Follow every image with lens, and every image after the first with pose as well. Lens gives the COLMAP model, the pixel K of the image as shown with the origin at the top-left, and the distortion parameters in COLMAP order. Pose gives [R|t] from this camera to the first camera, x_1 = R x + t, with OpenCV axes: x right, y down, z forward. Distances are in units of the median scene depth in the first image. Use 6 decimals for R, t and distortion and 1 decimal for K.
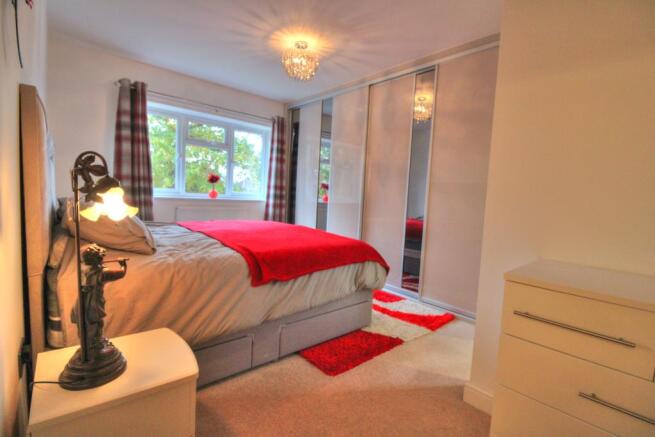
lens RADIAL K [[306.0, 0, 328.6], [0, 306.0, 215.9], [0, 0, 1]] dist [-0.001755, -0.015175]
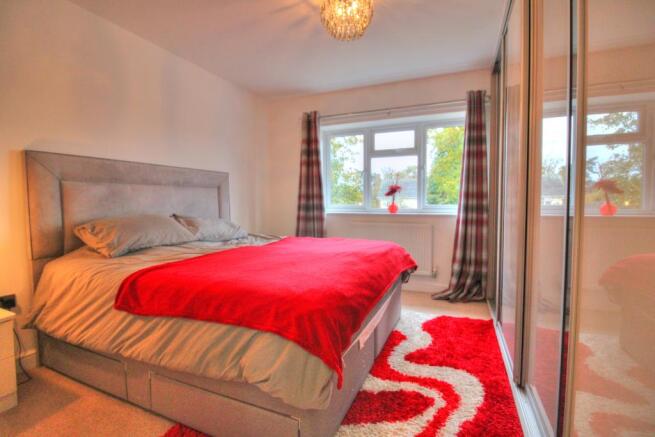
lens RADIAL K [[306.0, 0, 328.6], [0, 306.0, 215.9], [0, 0, 1]] dist [-0.001755, -0.015175]
pose [[0.426285, -0.014155, -0.904478, 0.407181], [-0.036941, 0.998771, -0.033041, -0.017387], [0.903834, 0.047497, 0.425238, 0.565599]]
